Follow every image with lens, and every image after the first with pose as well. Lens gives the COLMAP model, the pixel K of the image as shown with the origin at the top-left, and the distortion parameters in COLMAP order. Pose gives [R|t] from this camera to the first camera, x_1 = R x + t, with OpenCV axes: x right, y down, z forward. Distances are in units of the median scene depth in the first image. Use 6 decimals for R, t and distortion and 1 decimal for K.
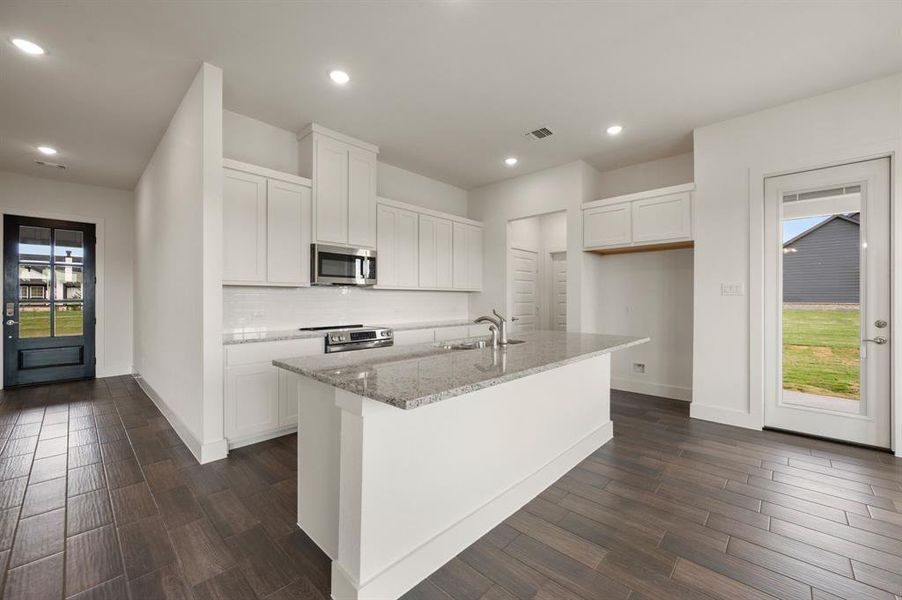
lens RADIAL K [[362.0, 0, 463.8], [0, 362.0, 298.5], [0, 0, 1]] dist [0.003861, -0.000575]
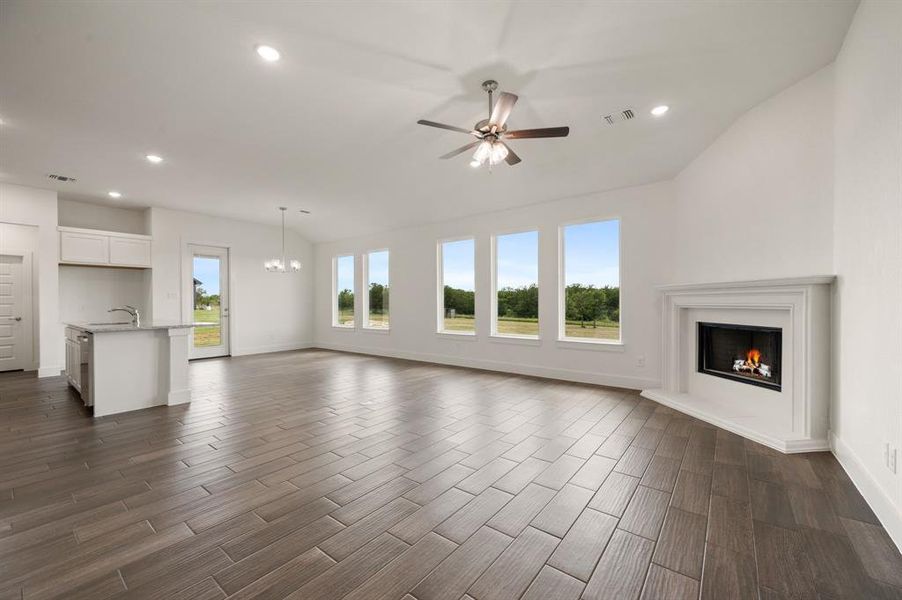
lens RADIAL K [[362.0, 0, 453.0], [0, 362.0, 303.2], [0, 0, 1]] dist [0.003861, -0.000575]
pose [[-0.073881, 0.000352, 0.997267, -0.942933], [0.006563, 0.999978, 0.000133, 0.018962], [-0.997246, 0.006555, -0.073881, -0.270113]]
